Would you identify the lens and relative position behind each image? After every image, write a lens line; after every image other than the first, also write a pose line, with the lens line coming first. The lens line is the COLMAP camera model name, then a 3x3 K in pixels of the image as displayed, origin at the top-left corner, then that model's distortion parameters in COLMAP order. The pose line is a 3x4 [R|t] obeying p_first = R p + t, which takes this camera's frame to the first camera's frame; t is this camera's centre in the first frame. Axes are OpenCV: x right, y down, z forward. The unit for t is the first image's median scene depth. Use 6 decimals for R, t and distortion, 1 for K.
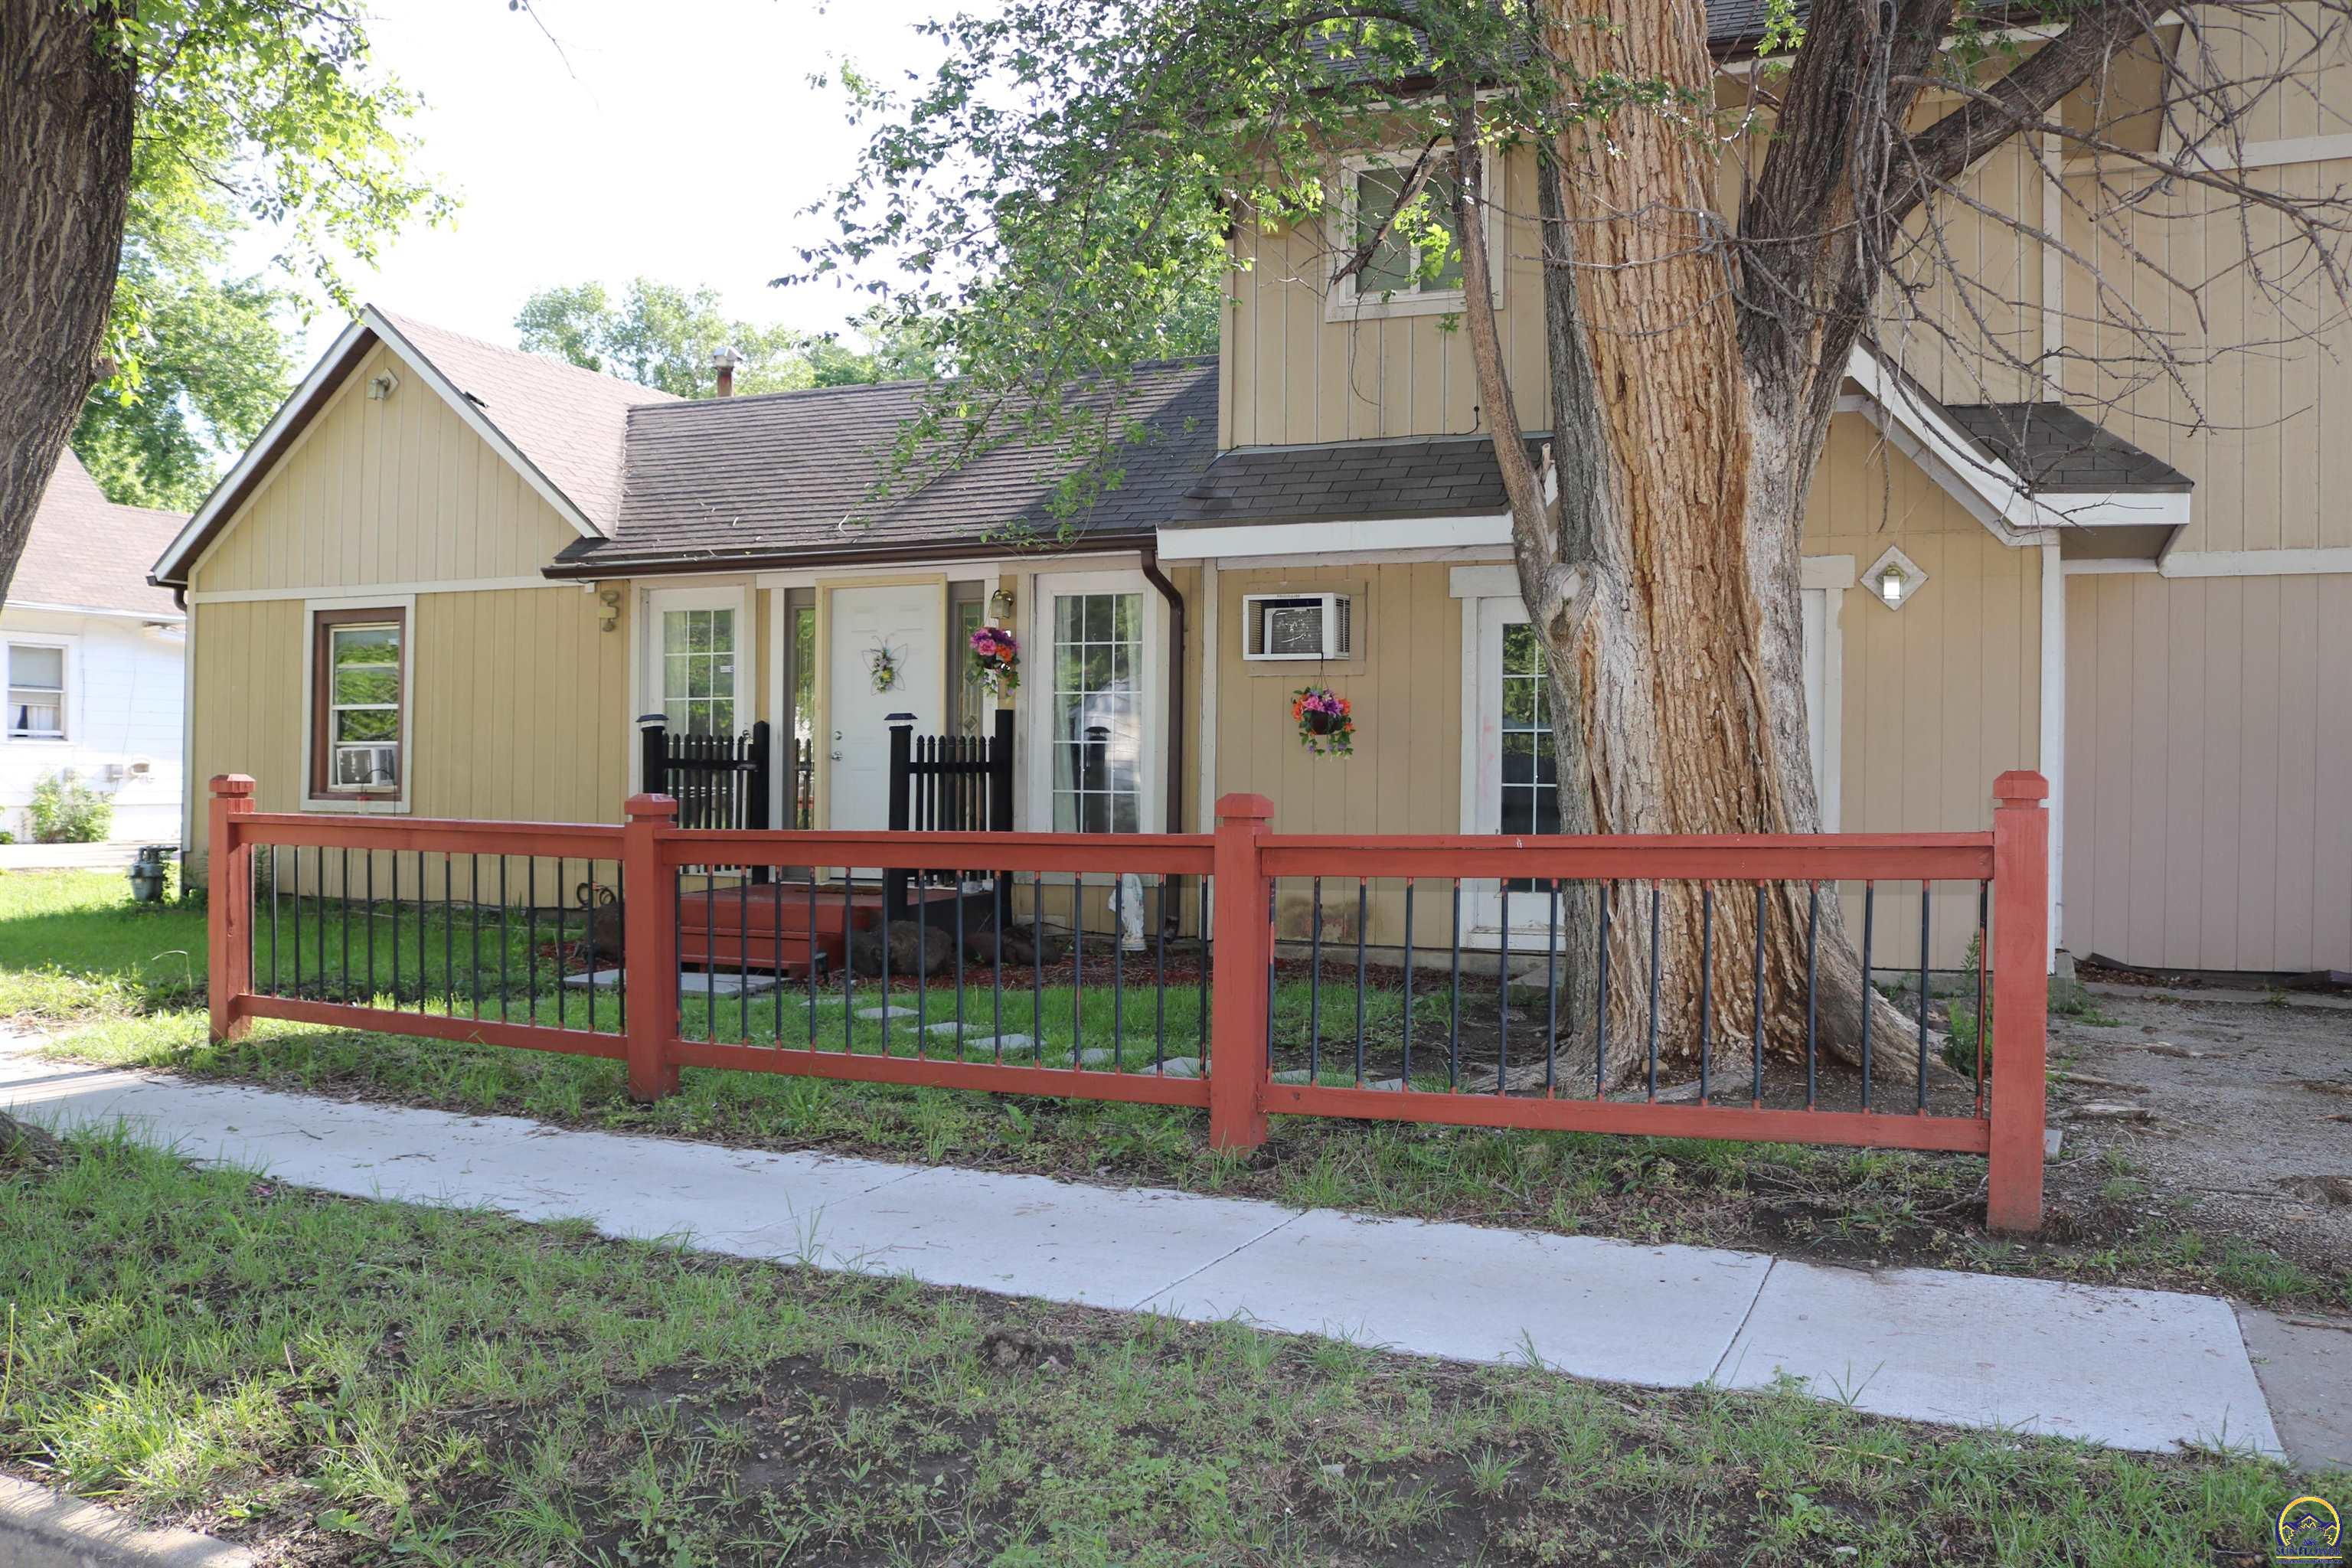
lens RADIAL K [[1954.6, 0, 1168.9], [0, 1954.6, 775.1], [0, 0, 1]] dist [-0.141454, 0.094514]
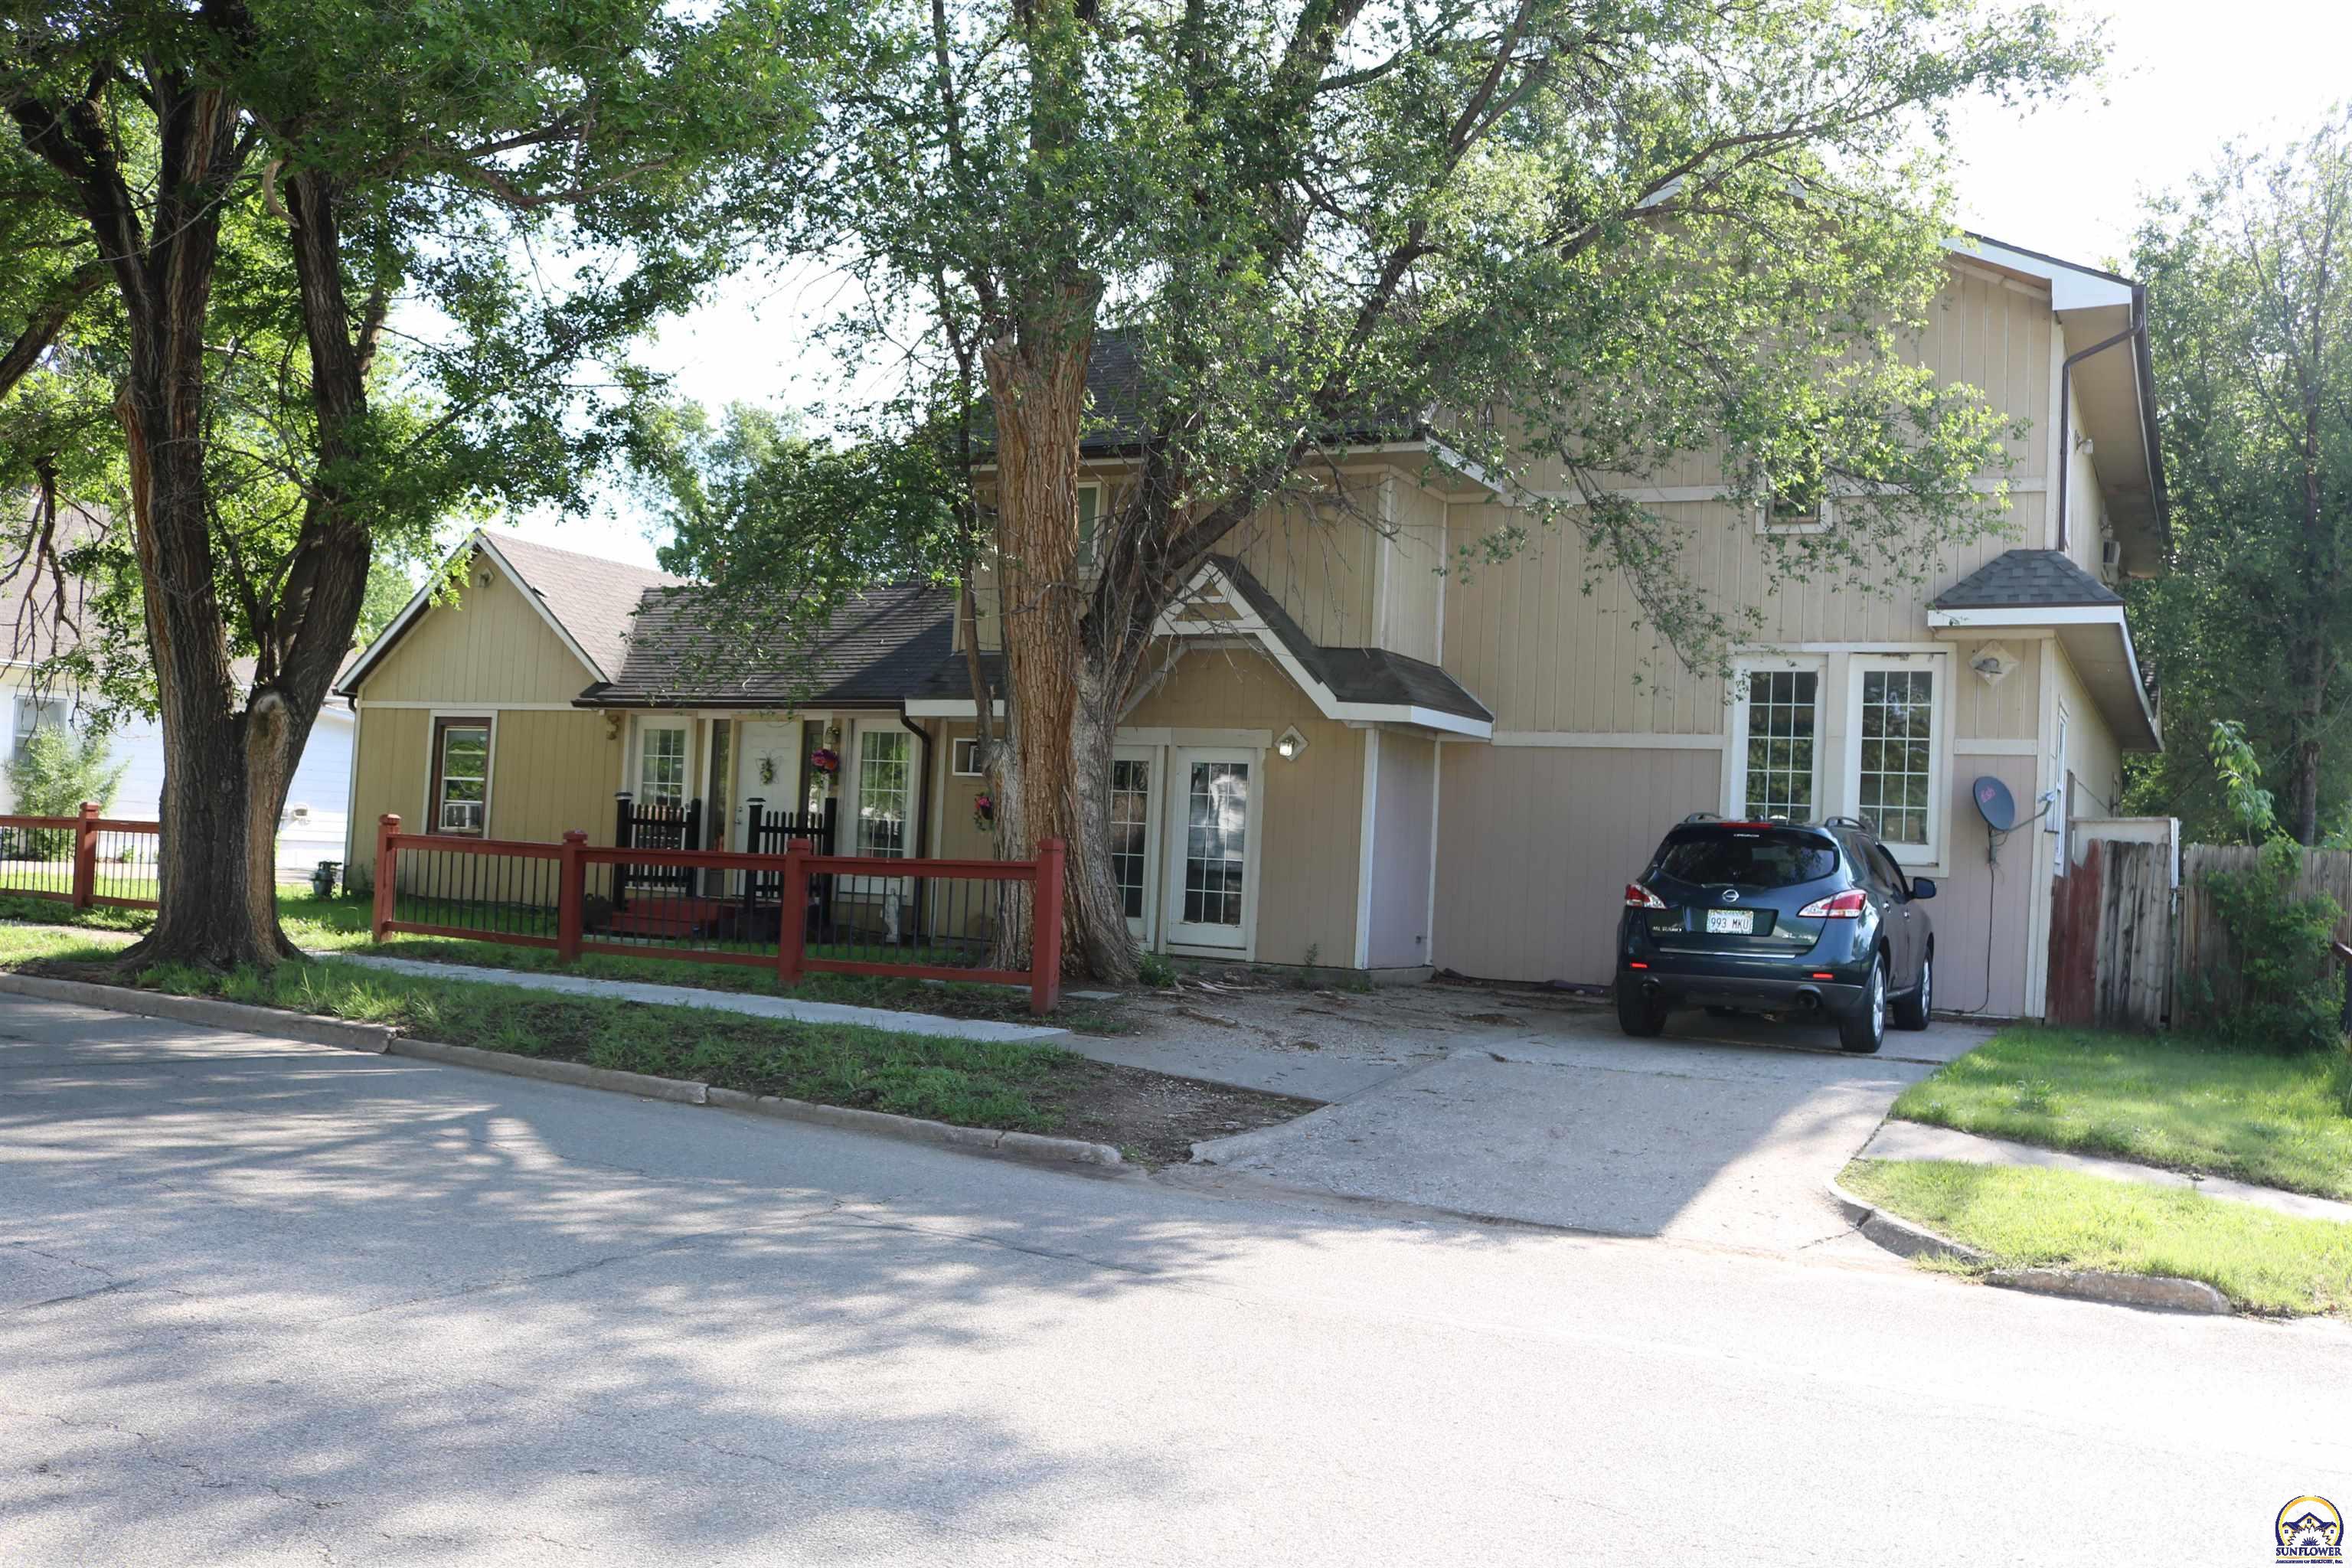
lens RADIAL K [[1954.6, 0, 1184.0], [0, 1954.6, 780.4], [0, 0, 1]] dist [-0.141454, 0.094514]
pose [[0.998020, 0.039426, -0.049012, 0.299726], [-0.041494, 0.998259, -0.041922, 0.009417], [0.047273, 0.043872, 0.997918, -0.662846]]
